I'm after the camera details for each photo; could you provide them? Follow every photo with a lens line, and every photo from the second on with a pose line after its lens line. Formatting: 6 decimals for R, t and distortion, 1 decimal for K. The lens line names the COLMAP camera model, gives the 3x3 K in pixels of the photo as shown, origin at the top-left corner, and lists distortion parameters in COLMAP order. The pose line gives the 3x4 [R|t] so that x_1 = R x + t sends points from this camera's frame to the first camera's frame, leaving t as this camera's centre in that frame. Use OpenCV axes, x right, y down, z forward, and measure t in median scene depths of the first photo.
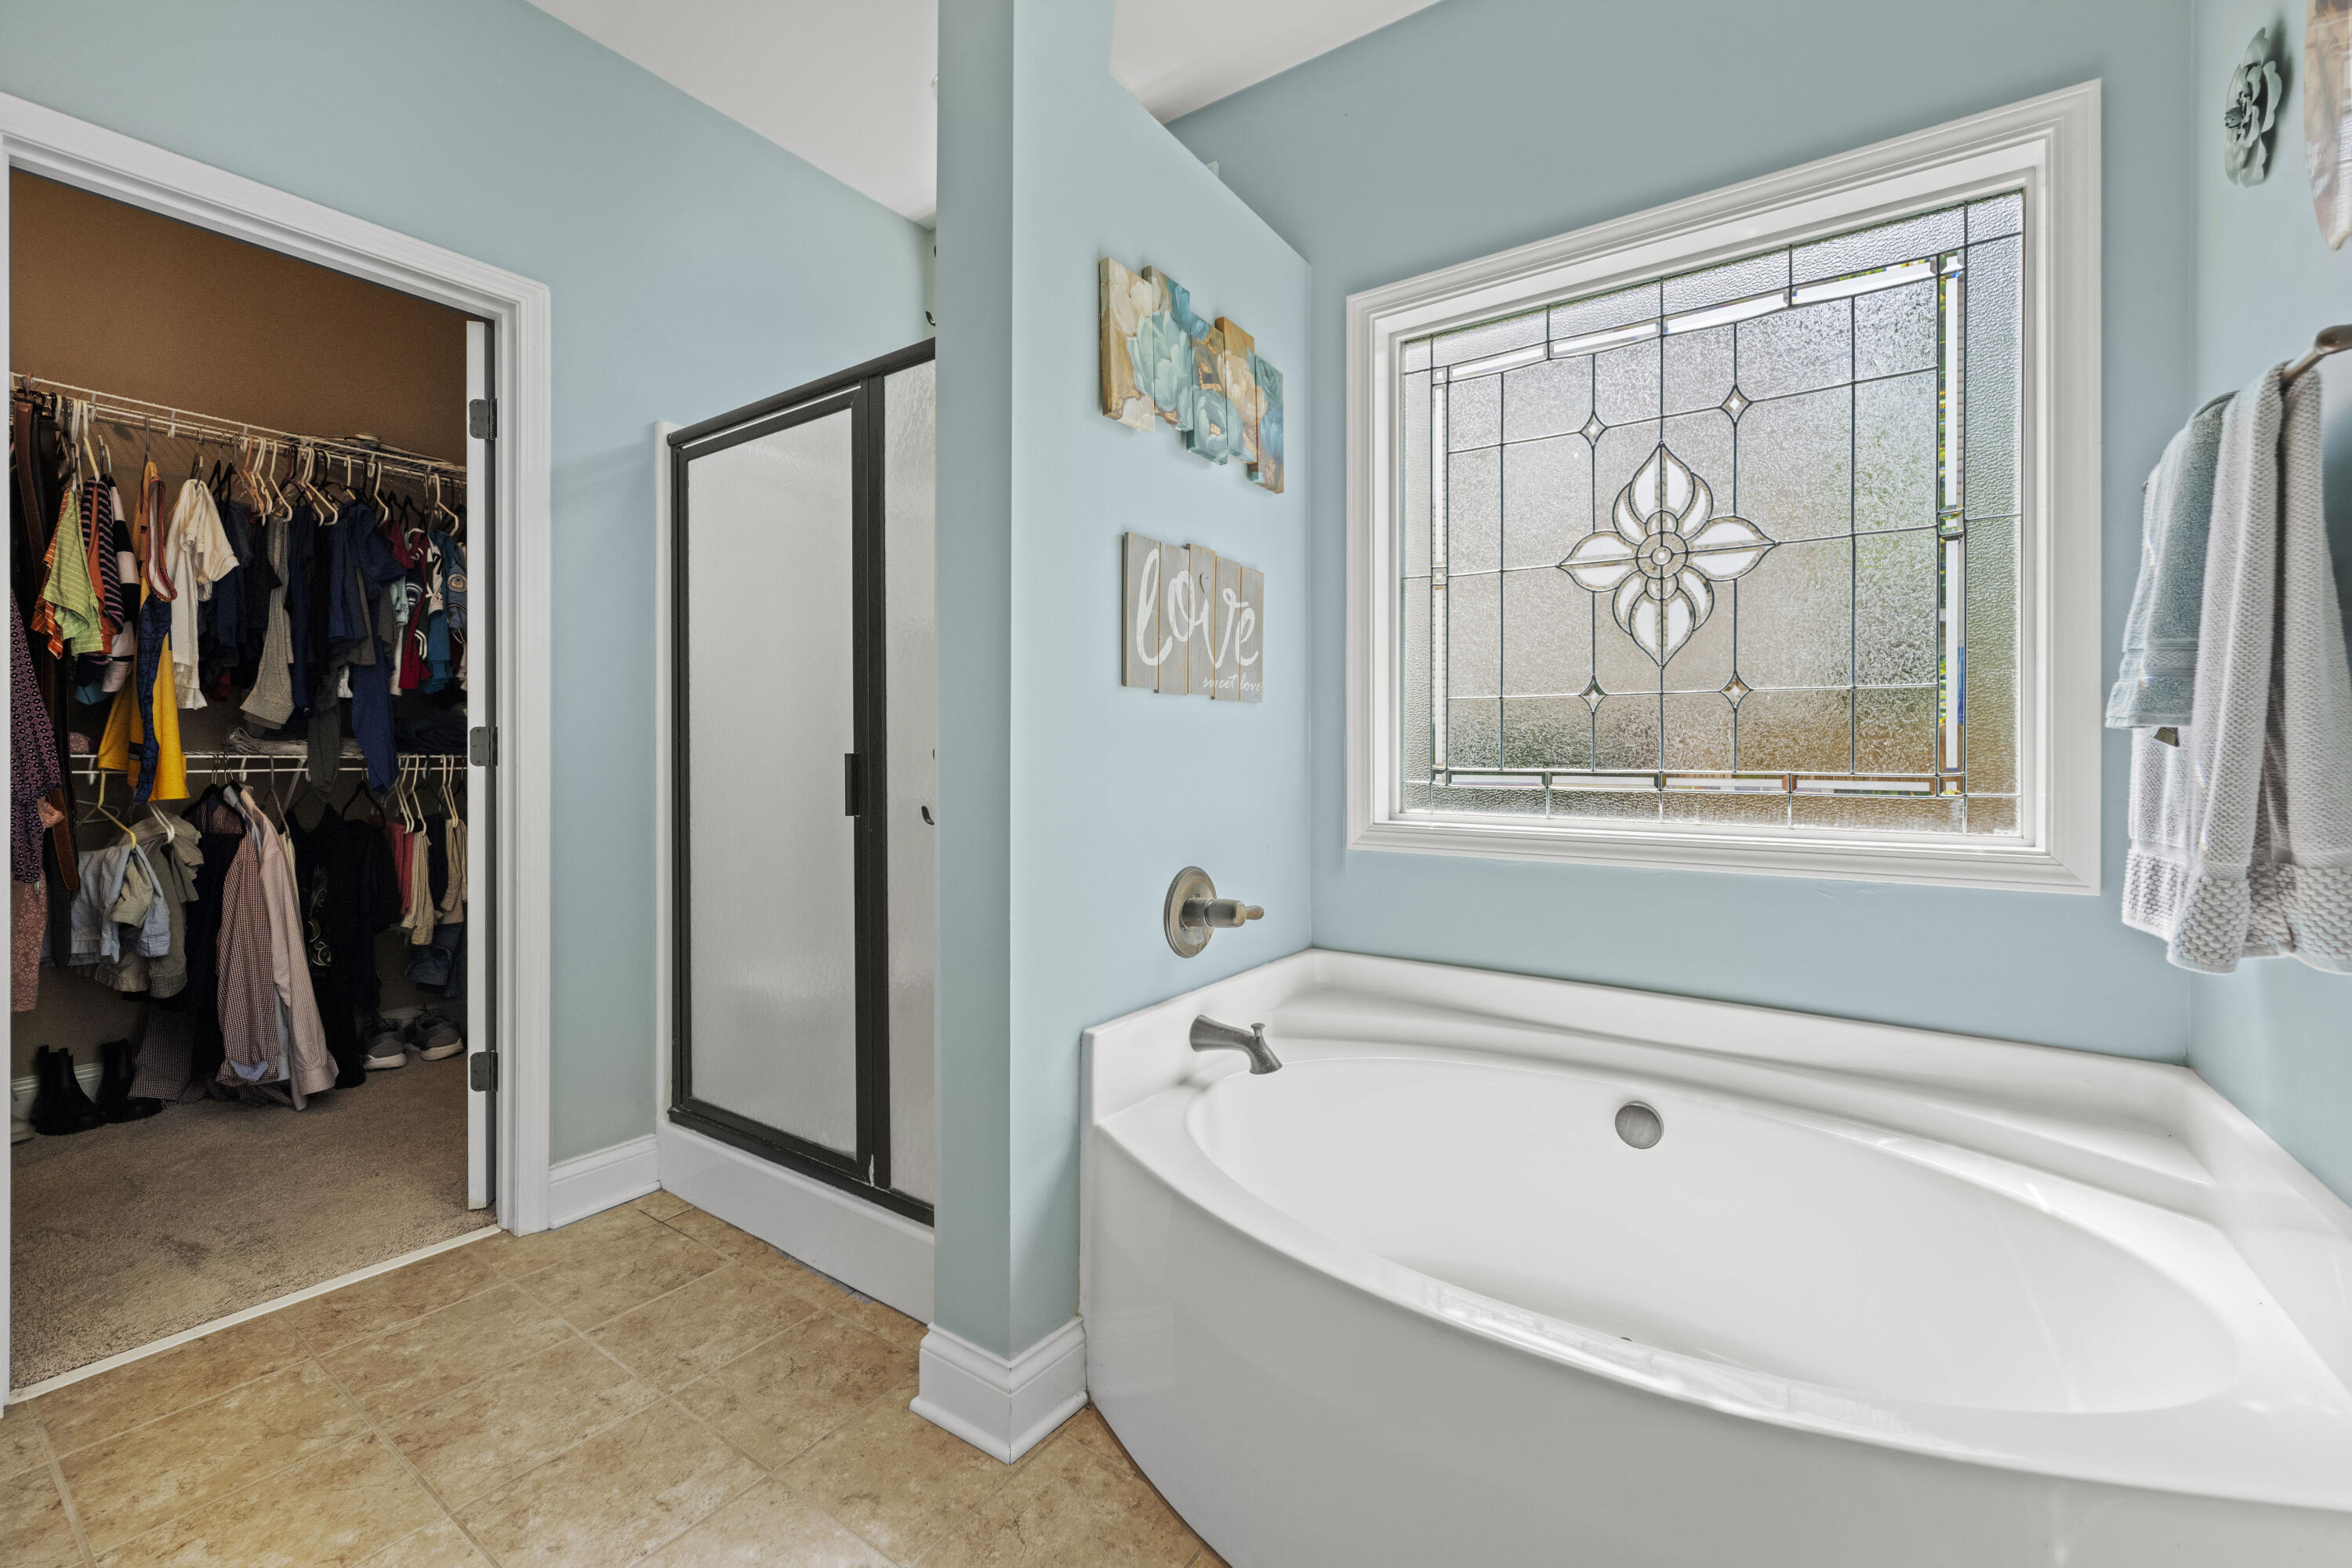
lens RADIAL K [[945.8, 0, 1184.5], [0, 945.8, 754.1], [0, 0, 1]] dist [-0.001758, -0.000390]
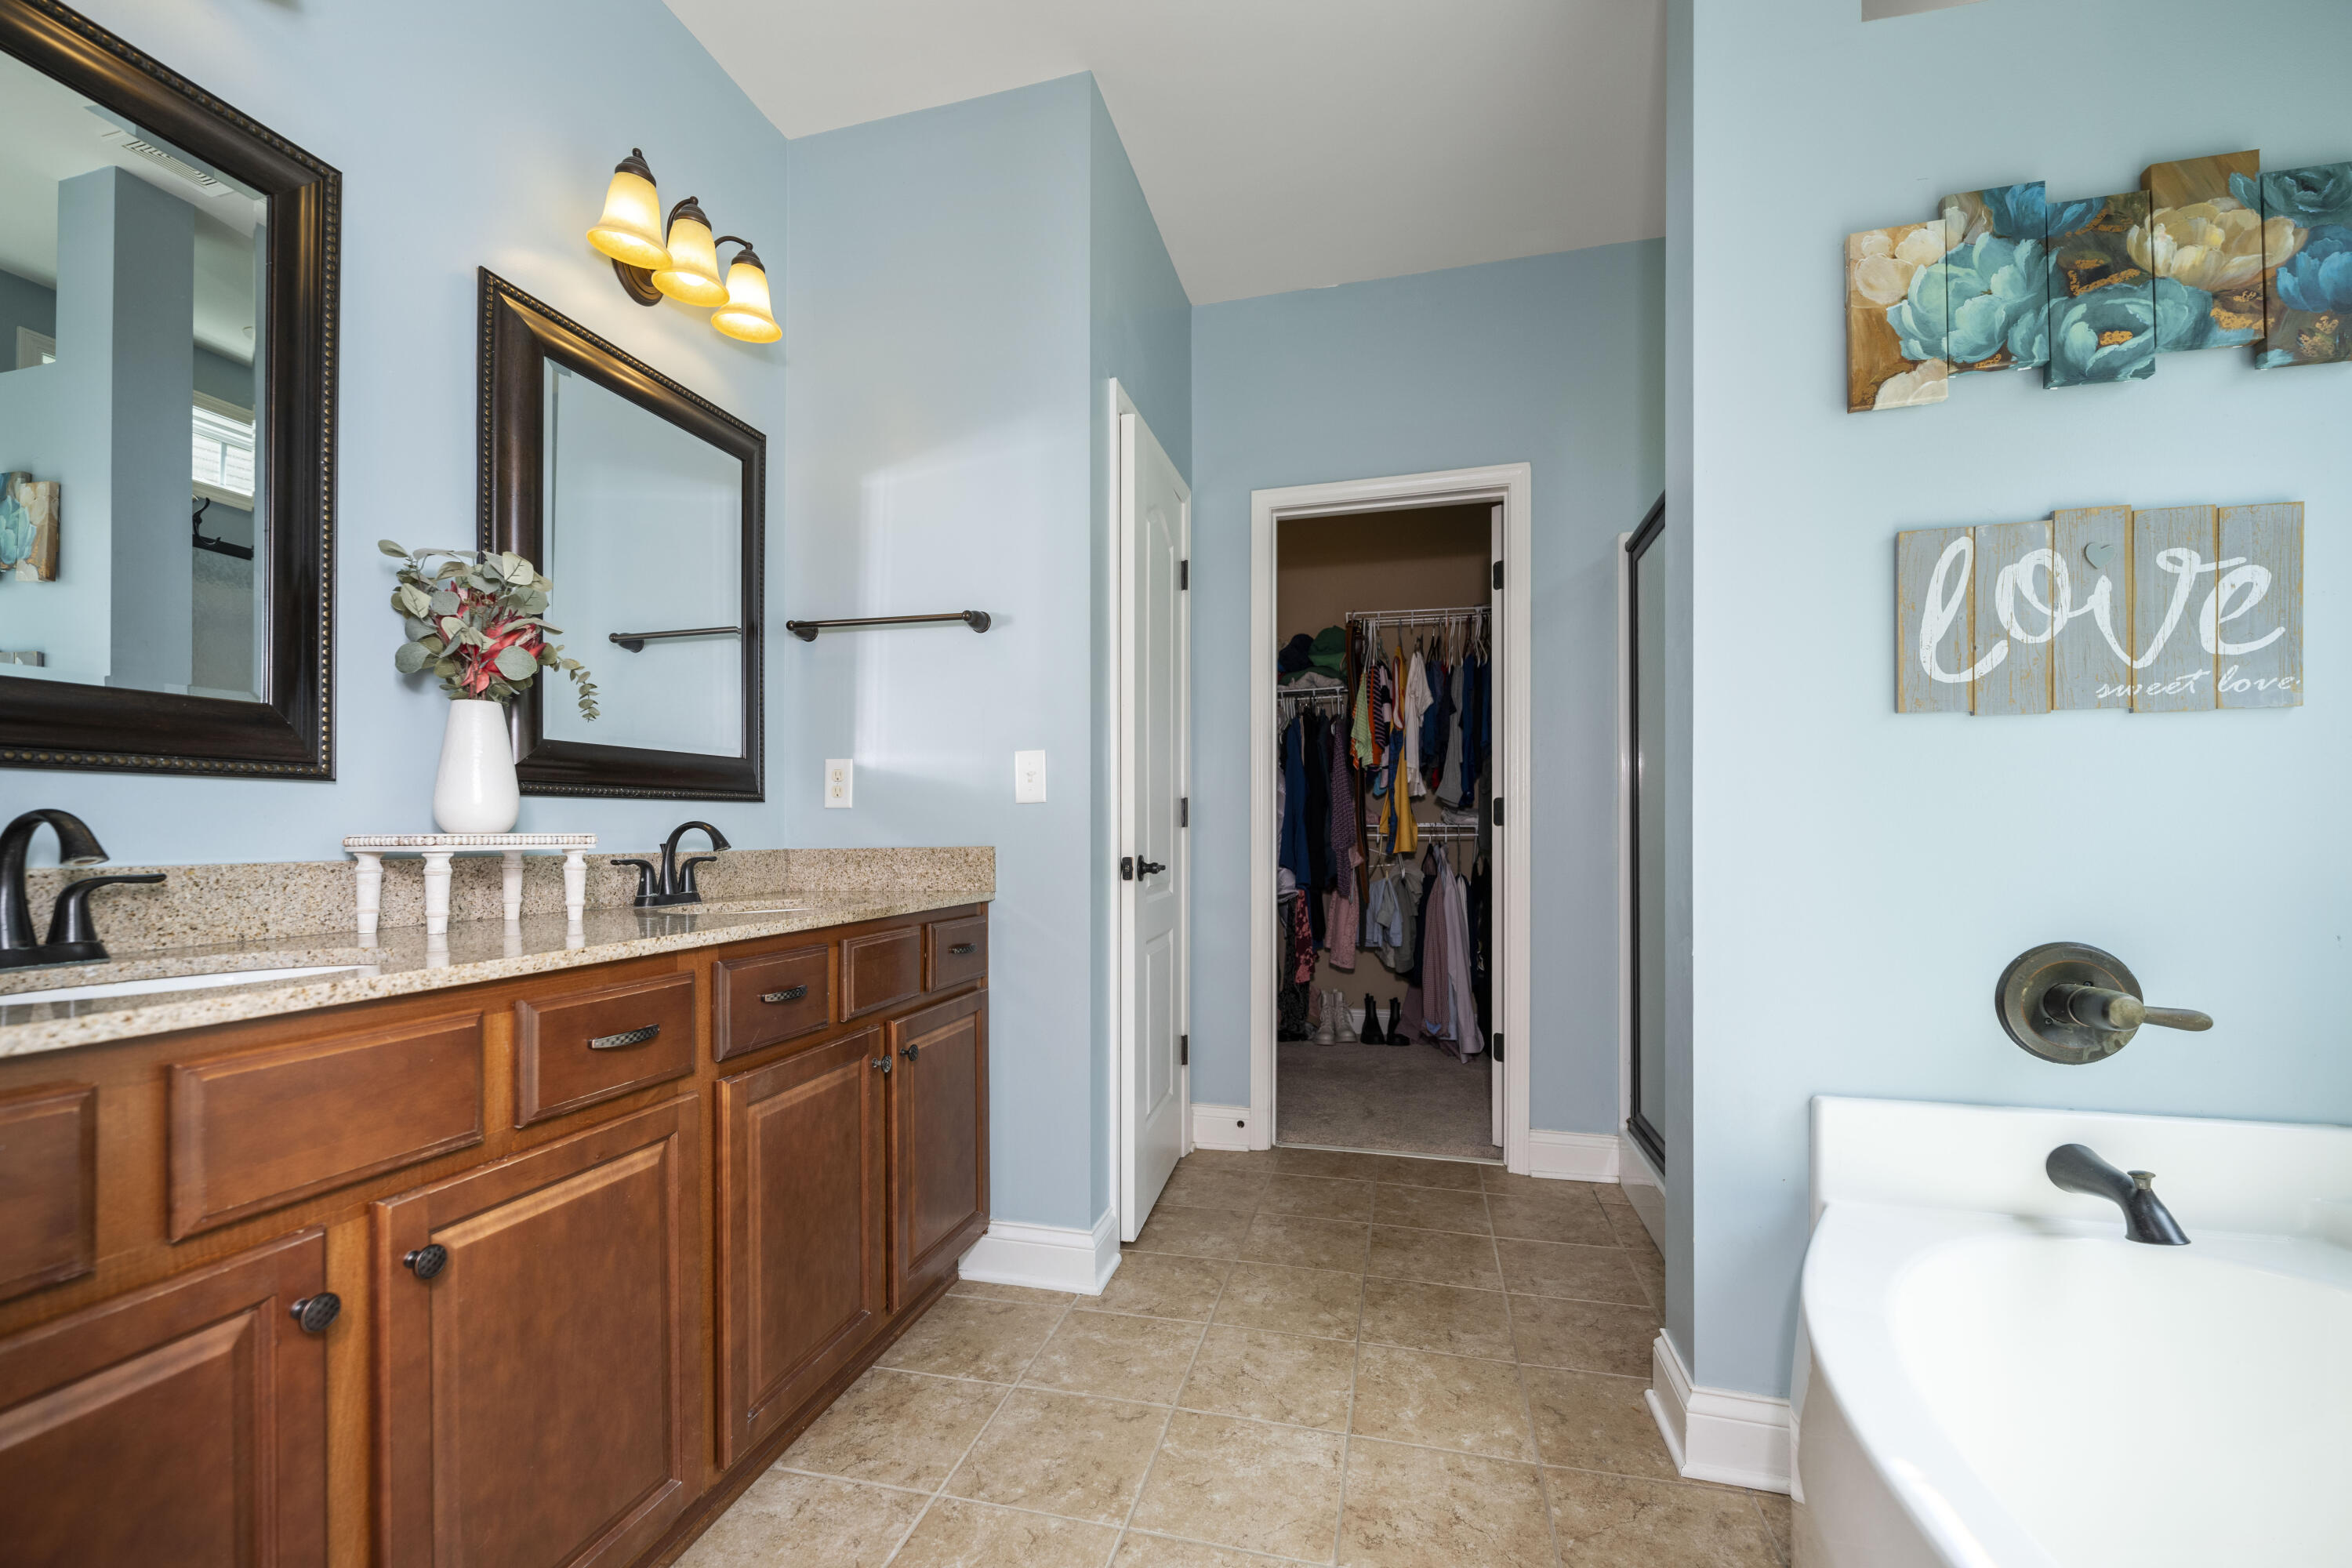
lens RADIAL K [[945.8, 0, 1181.4], [0, 945.8, 824.7], [0, 0, 1]] dist [-0.001758, -0.000390]
pose [[0.358093, -0.015337, -0.933560, 0.439712], [0.003462, 0.999880, -0.015098, 0.034865], [0.933679, 0.002174, 0.358103, 0.081588]]
